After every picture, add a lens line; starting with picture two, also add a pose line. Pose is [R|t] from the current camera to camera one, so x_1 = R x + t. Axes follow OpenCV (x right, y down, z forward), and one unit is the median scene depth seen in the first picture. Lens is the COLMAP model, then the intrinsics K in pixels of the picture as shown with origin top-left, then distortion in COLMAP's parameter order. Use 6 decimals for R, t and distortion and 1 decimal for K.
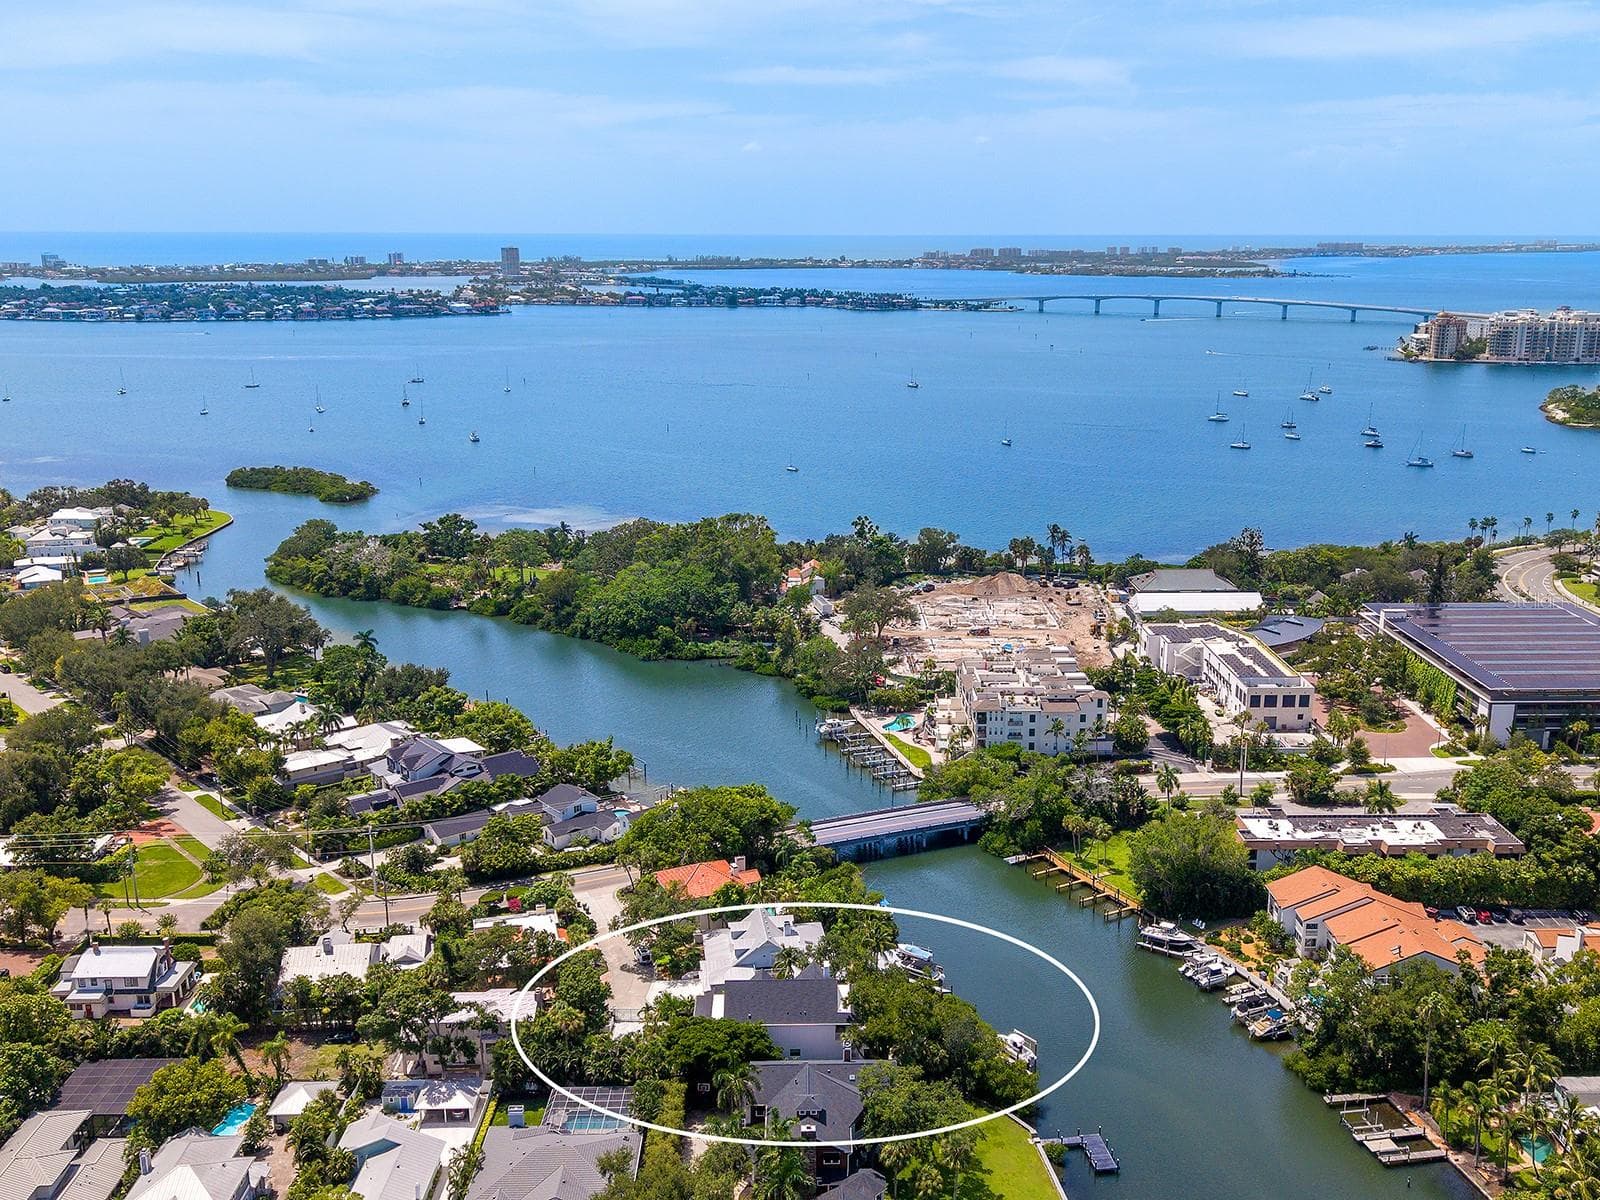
lens RADIAL K [[1510.7, 0, 831.4], [0, 1510.7, 627.8], [0, 0, 1]] dist [0.113834, -0.200917]
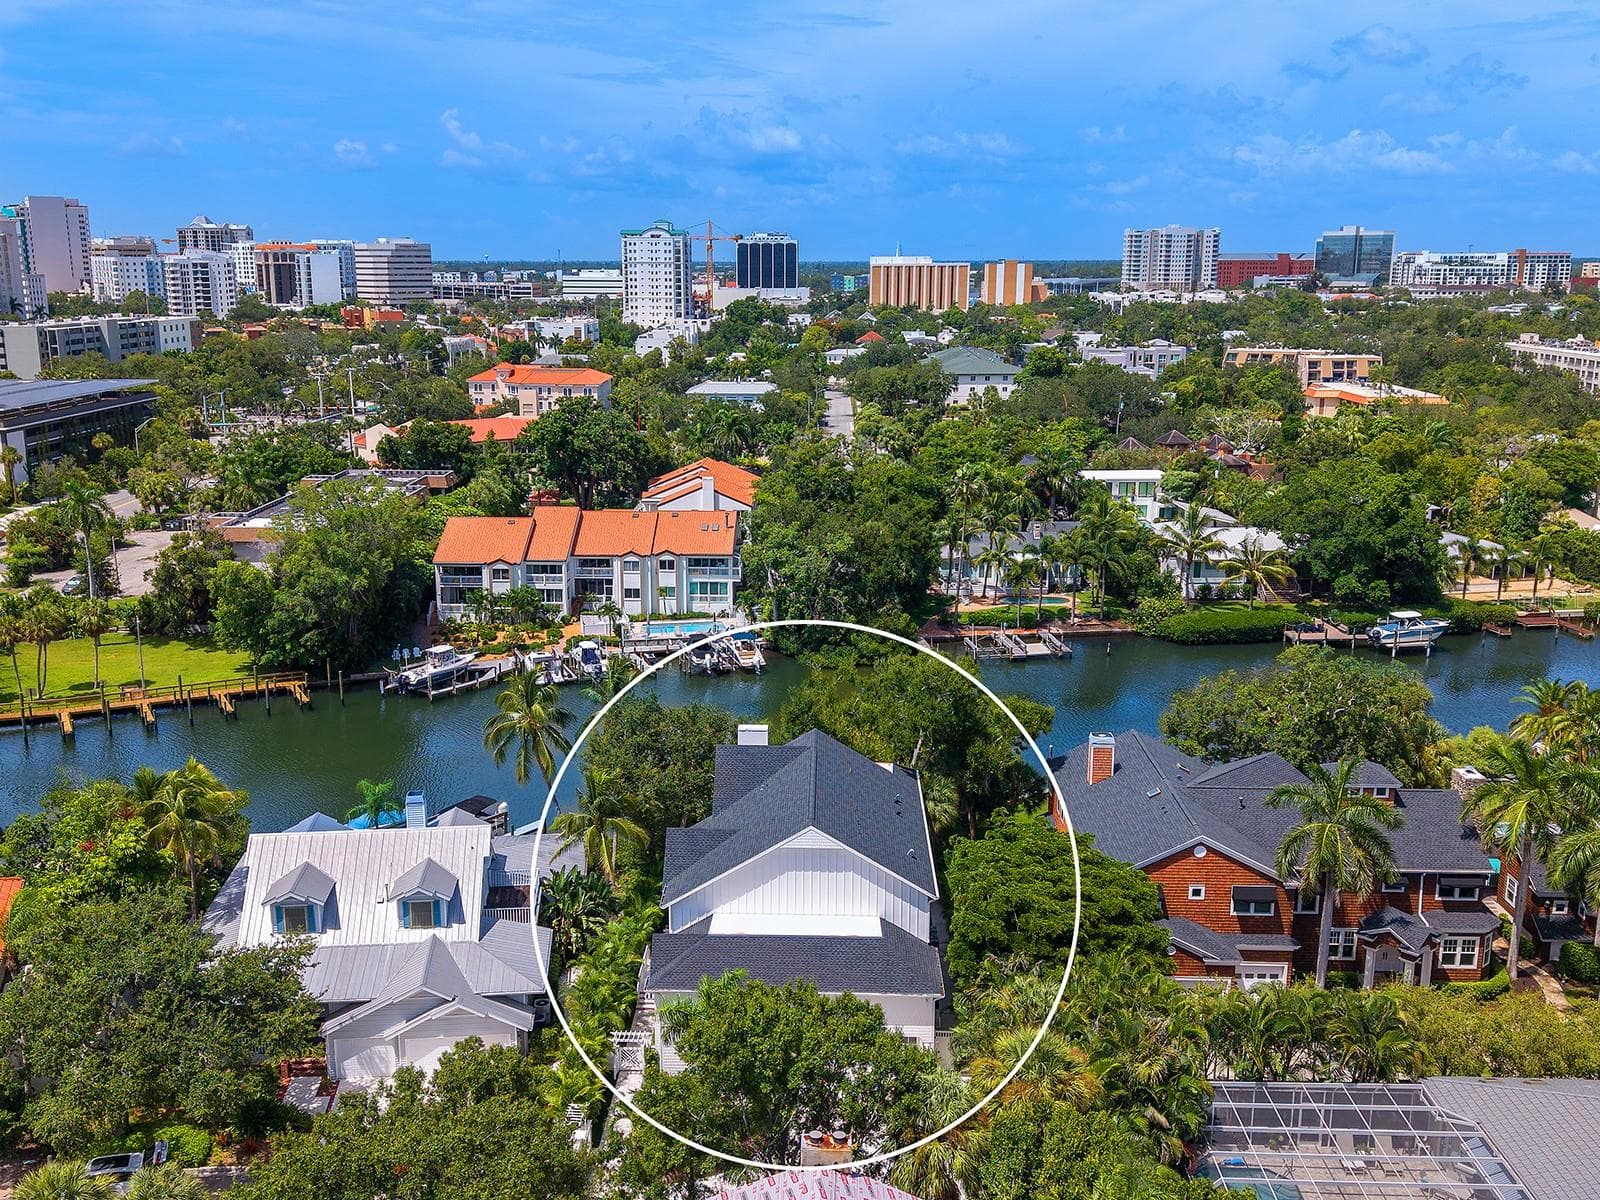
lens RADIAL K [[1542.4, 0, 776.0], [0, 1542.4, 661.6], [0, 0, 1]] dist [0.125613, -0.308337]
pose [[0.062611, -0.252237, 0.965638, -0.204486], [0.254778, 0.939519, 0.228894, 0.060629], [-0.964970, 0.231692, 0.123089, 0.497562]]
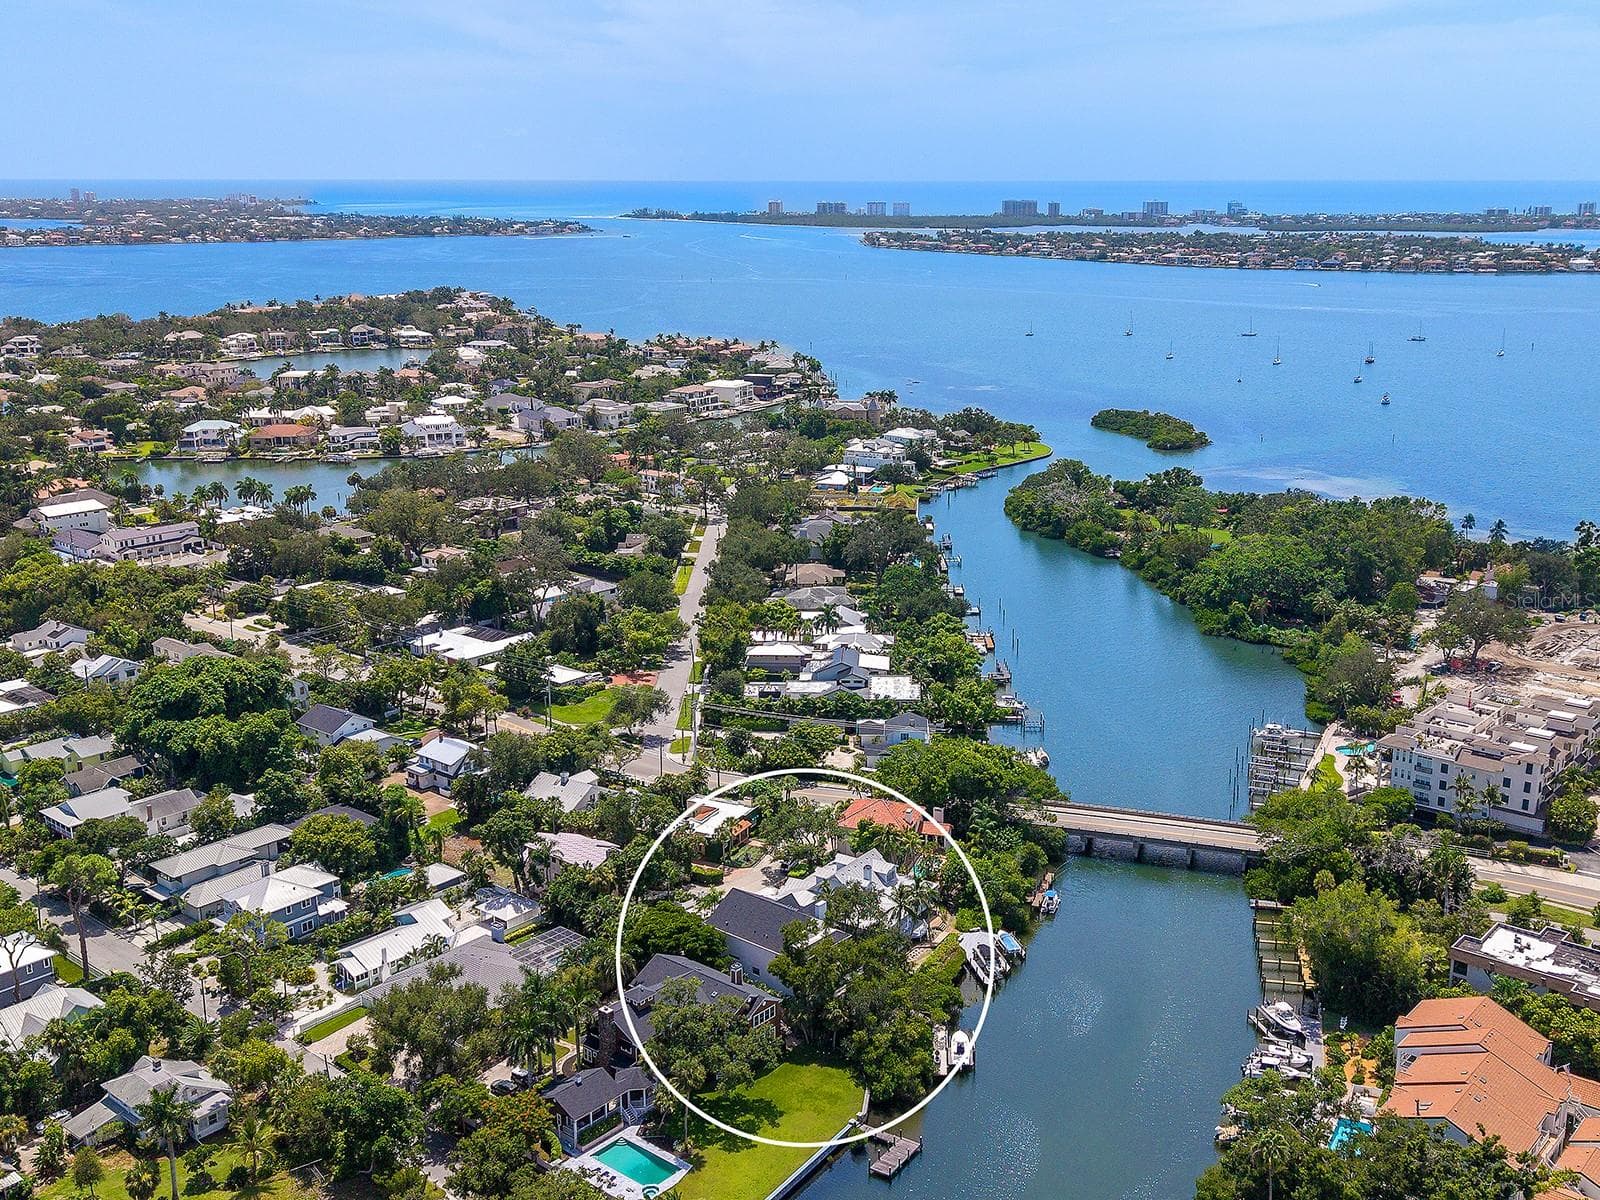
lens RADIAL K [[1584.8, 0, 870.1], [0, 1584.8, 594.3], [0, 0, 1]] dist [0.241525, -0.734084]
pose [[0.762253, 0.164106, -0.626131, 0.348186], [-0.165101, 0.984624, 0.057072, -0.026118], [0.625870, 0.059871, 0.777626, 0.090843]]
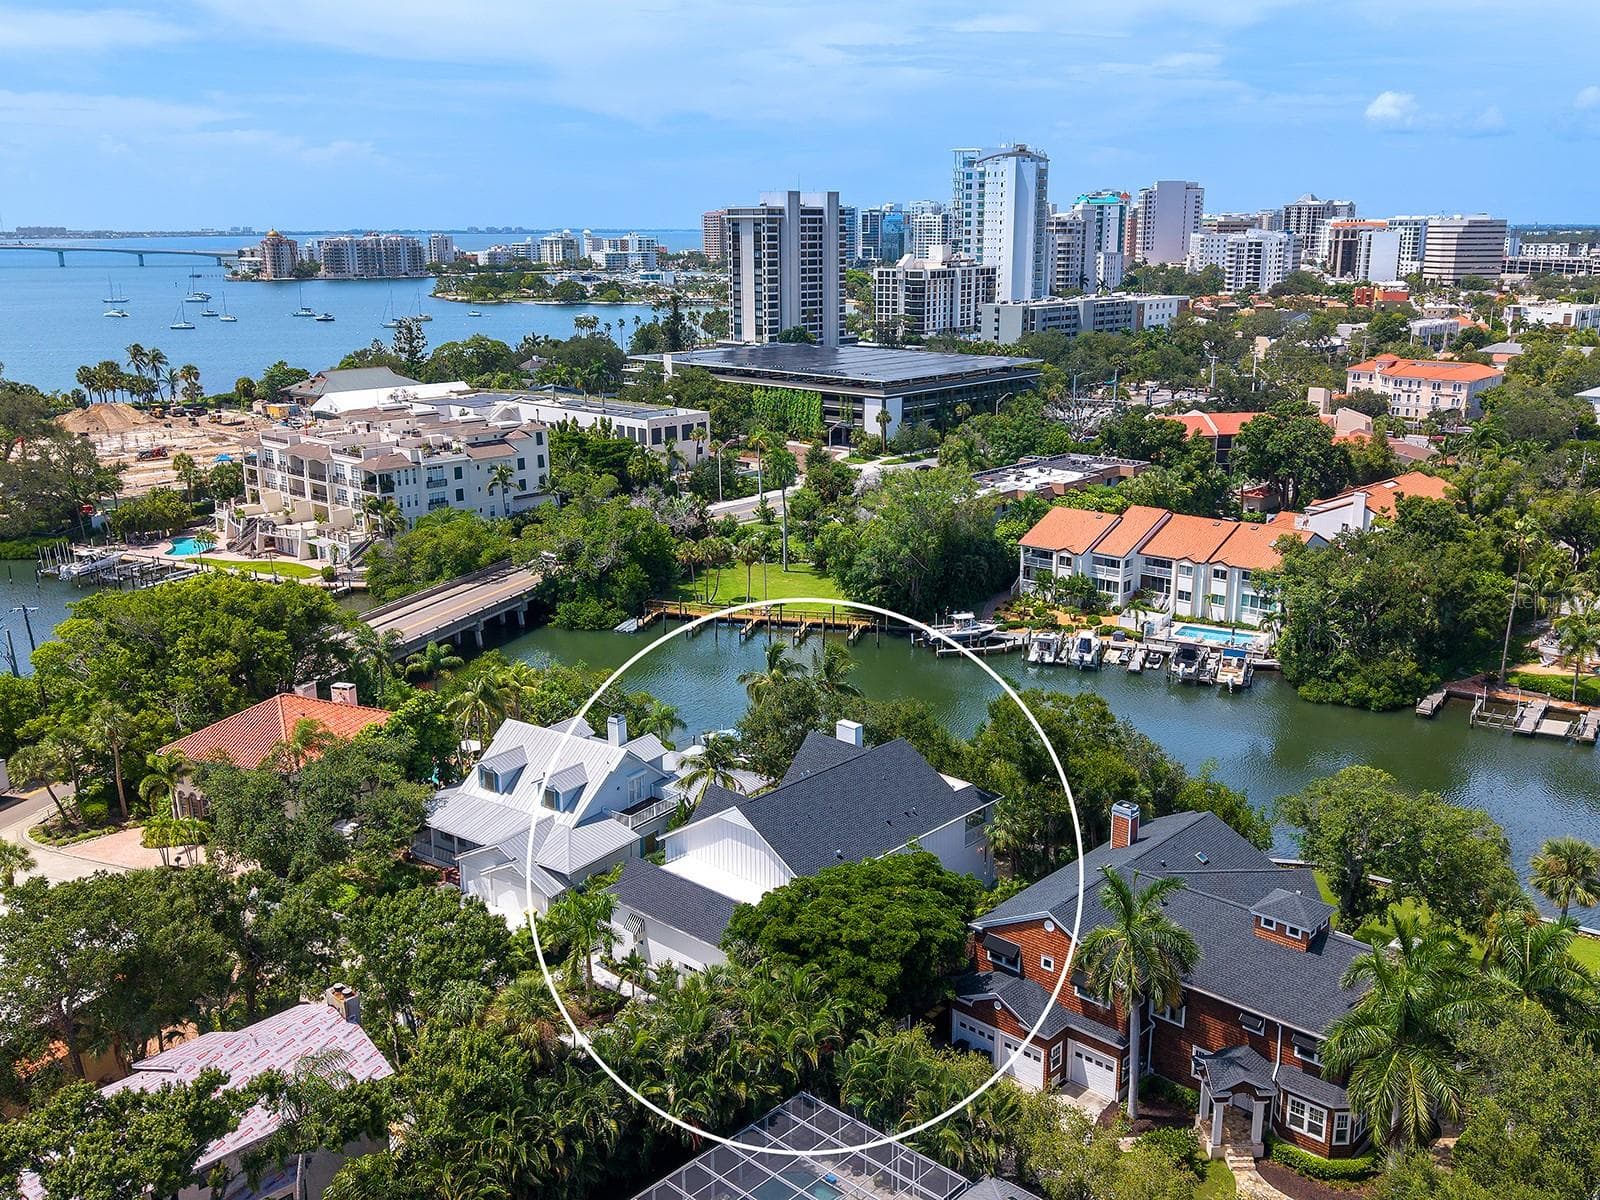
lens RADIAL K [[1421.7, 0, 816.2], [0, 1421.7, 600.8], [0, 0, 1]] dist [0.107965, -0.248067]
pose [[0.692947, -0.186645, 0.696411, -0.166085], [0.187339, 0.979346, 0.076067, 0.077992], [-0.696225, 0.077755, 0.713600, 0.362756]]
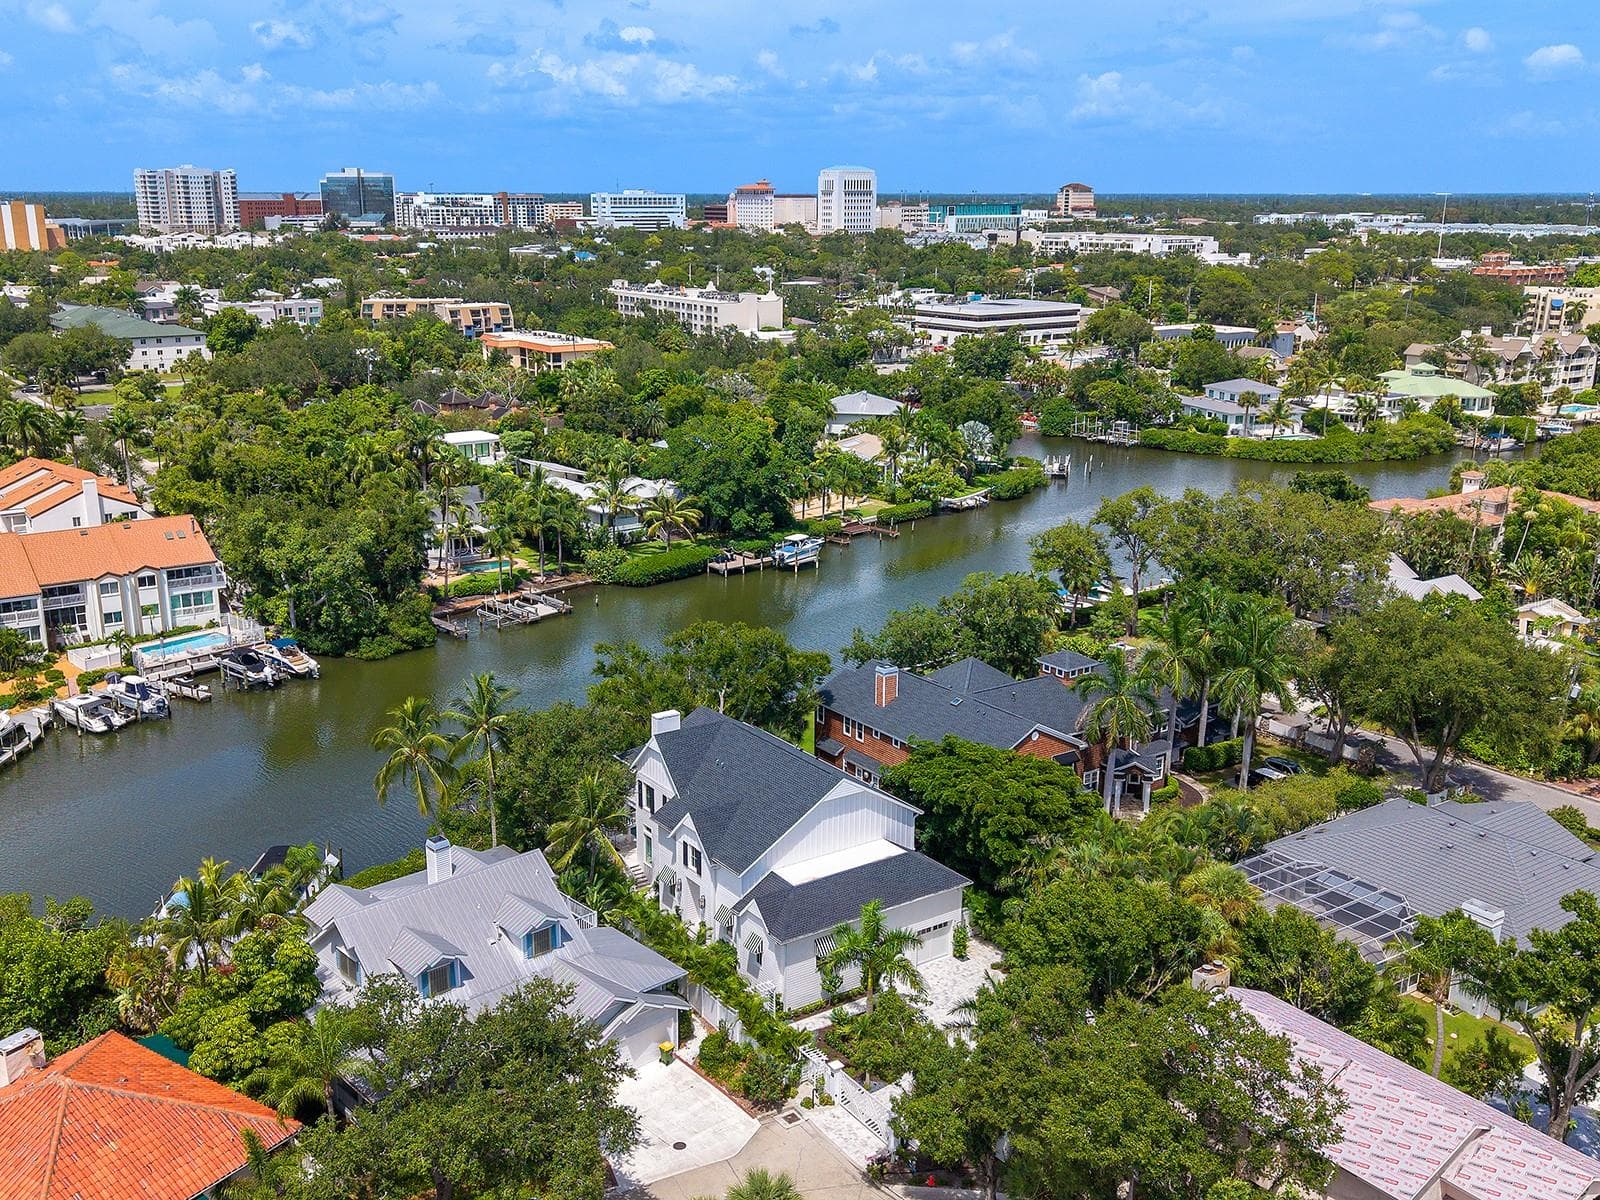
lens RADIAL K [[1495.4, 0, 795.0], [0, 1495.4, 666.0], [0, 0, 1]] dist [0.129078, -0.307631]
pose [[-0.552364, -0.253024, 0.794275, -0.195766], [0.206739, 0.881473, 0.424575, 0.015793], [-0.807560, 0.398727, -0.434584, 0.610664]]
